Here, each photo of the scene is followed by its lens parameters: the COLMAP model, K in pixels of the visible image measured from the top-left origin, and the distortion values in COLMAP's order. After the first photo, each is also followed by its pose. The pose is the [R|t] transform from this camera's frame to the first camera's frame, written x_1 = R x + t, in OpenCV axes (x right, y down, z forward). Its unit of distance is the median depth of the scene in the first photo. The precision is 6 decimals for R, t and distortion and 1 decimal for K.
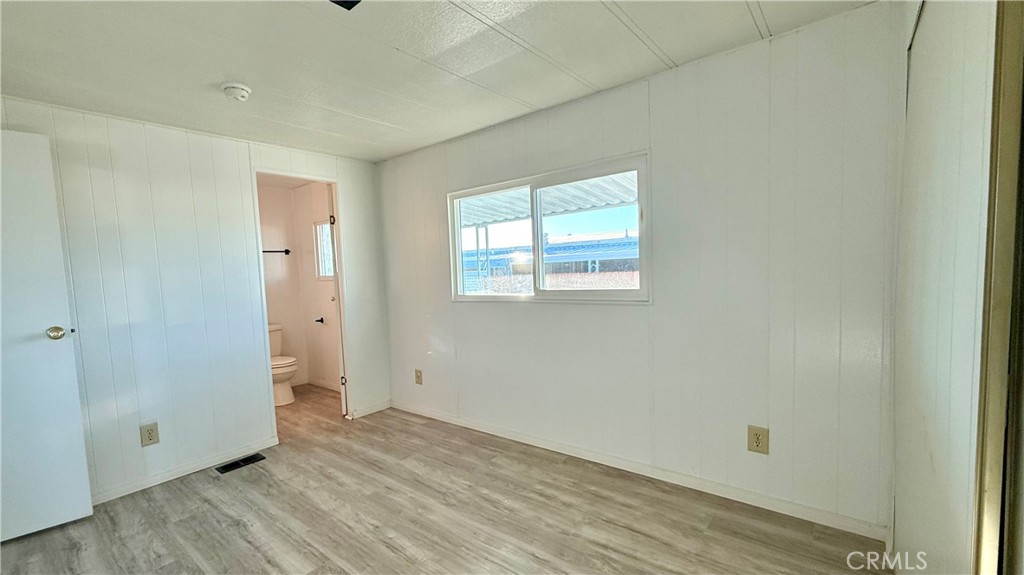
lens RADIAL K [[435.9, 0, 481.5], [0, 435.9, 303.1], [0, 0, 1]] dist [-0.000363, -0.000106]
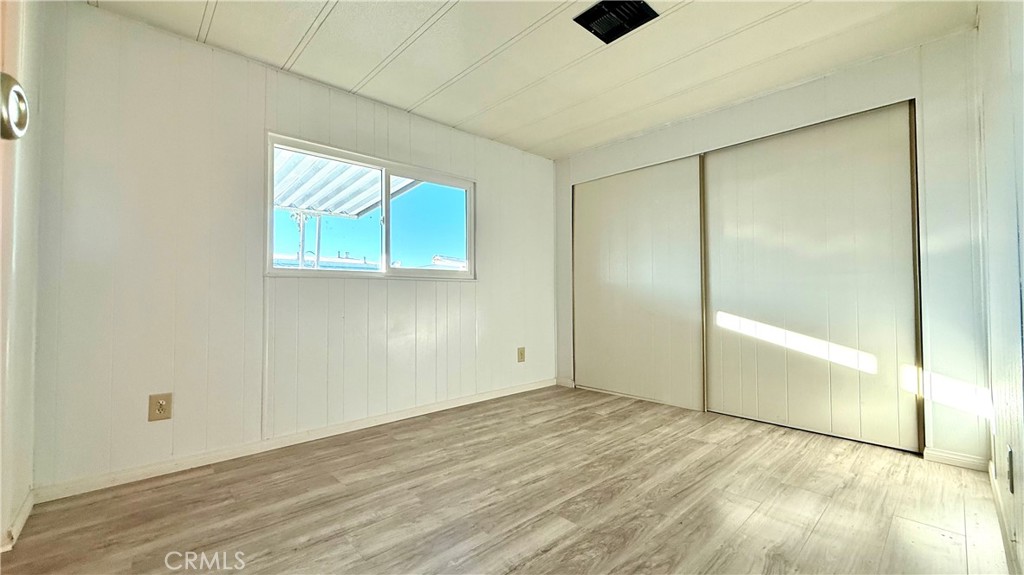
lens RADIAL K [[407.9, 0, 509.9], [0, 407.9, 286.1], [0, 0, 1]] dist [0.000339, -0.000042]
pose [[0.113918, 0.067600, 0.991188, -0.935780], [0.072960, 0.994419, -0.076206, 0.128169], [-0.990807, 0.080998, 0.108351, 0.706778]]
